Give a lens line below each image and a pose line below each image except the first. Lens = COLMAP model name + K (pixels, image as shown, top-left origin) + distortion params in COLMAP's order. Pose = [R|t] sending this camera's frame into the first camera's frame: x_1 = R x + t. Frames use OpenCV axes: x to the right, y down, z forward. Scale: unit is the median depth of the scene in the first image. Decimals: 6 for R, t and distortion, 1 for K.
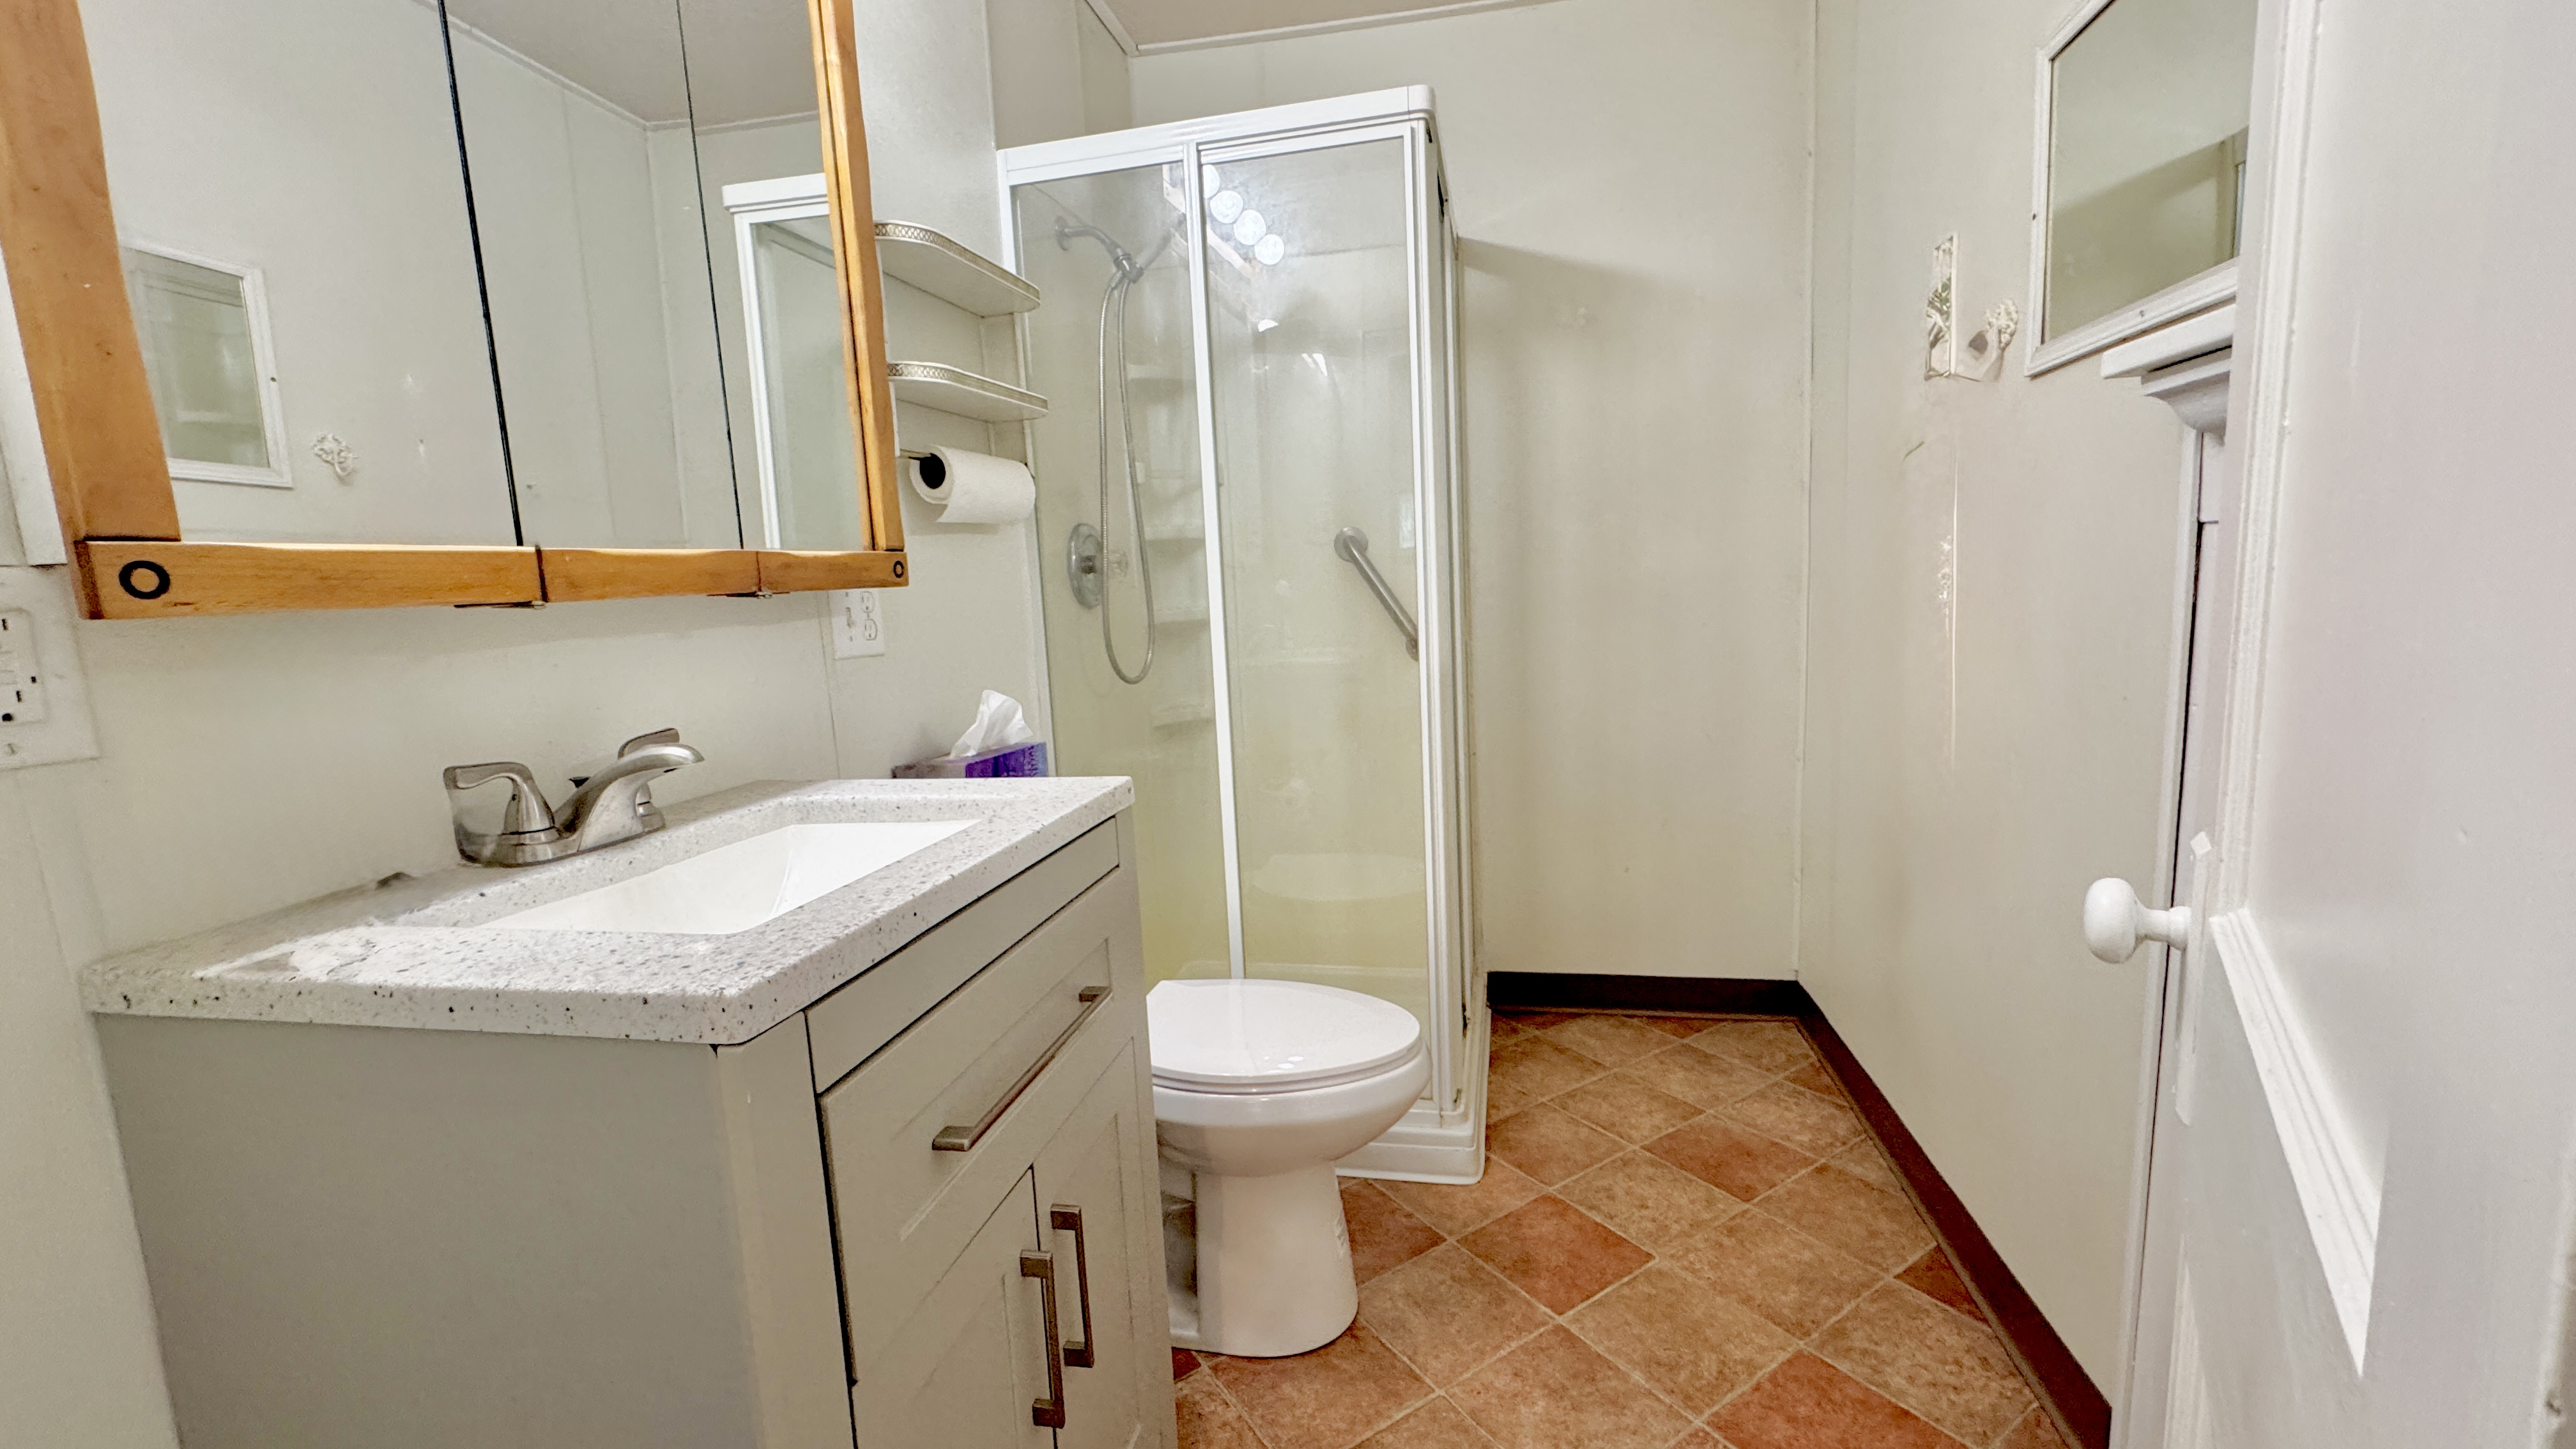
lens RADIAL K [[1027.3, 0, 1284.8], [0, 1027.3, 718.4], [0, 0, 1]] dist [-0.002931, 0.000014]
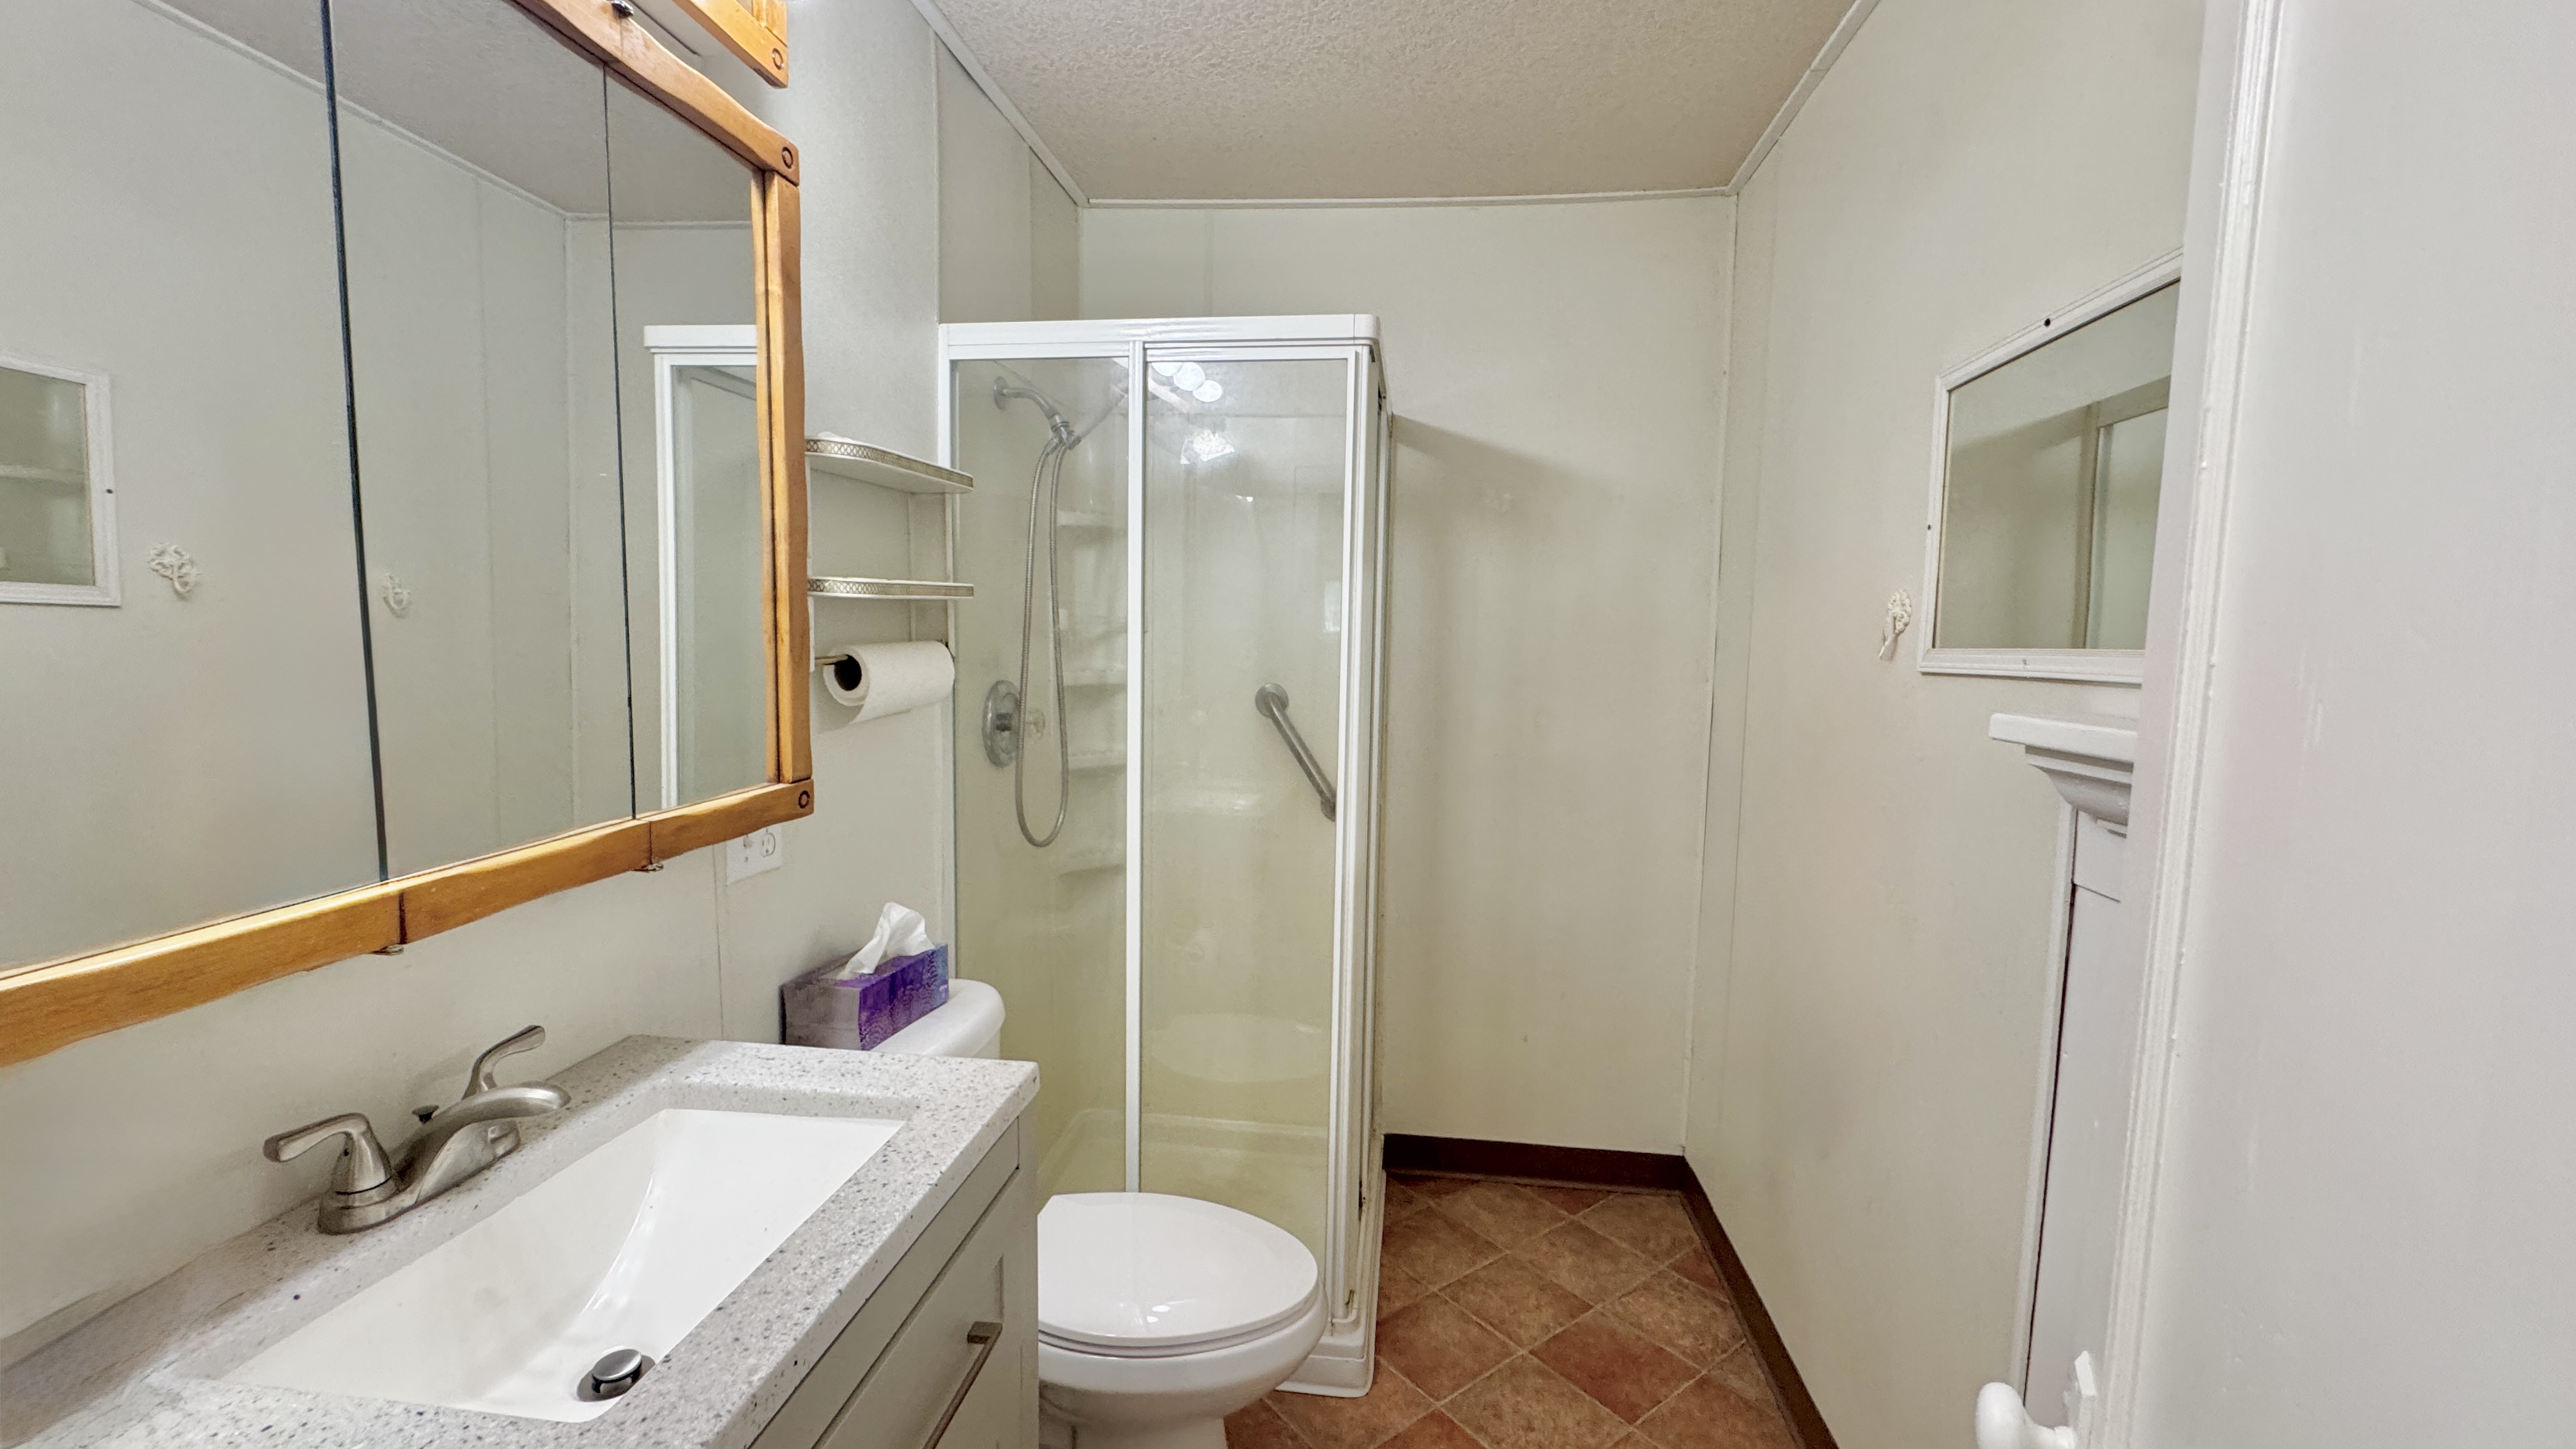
lens RADIAL K [[1027.3, 0, 1286.8], [0, 1027.3, 721.9], [0, 0, 1]] dist [-0.002931, 0.000014]
pose [[0.994174, 0.059415, 0.089929, -0.013609], [-0.055097, 0.997241, -0.049754, -0.134627], [-0.092637, 0.044510, 0.994705, 0.003796]]
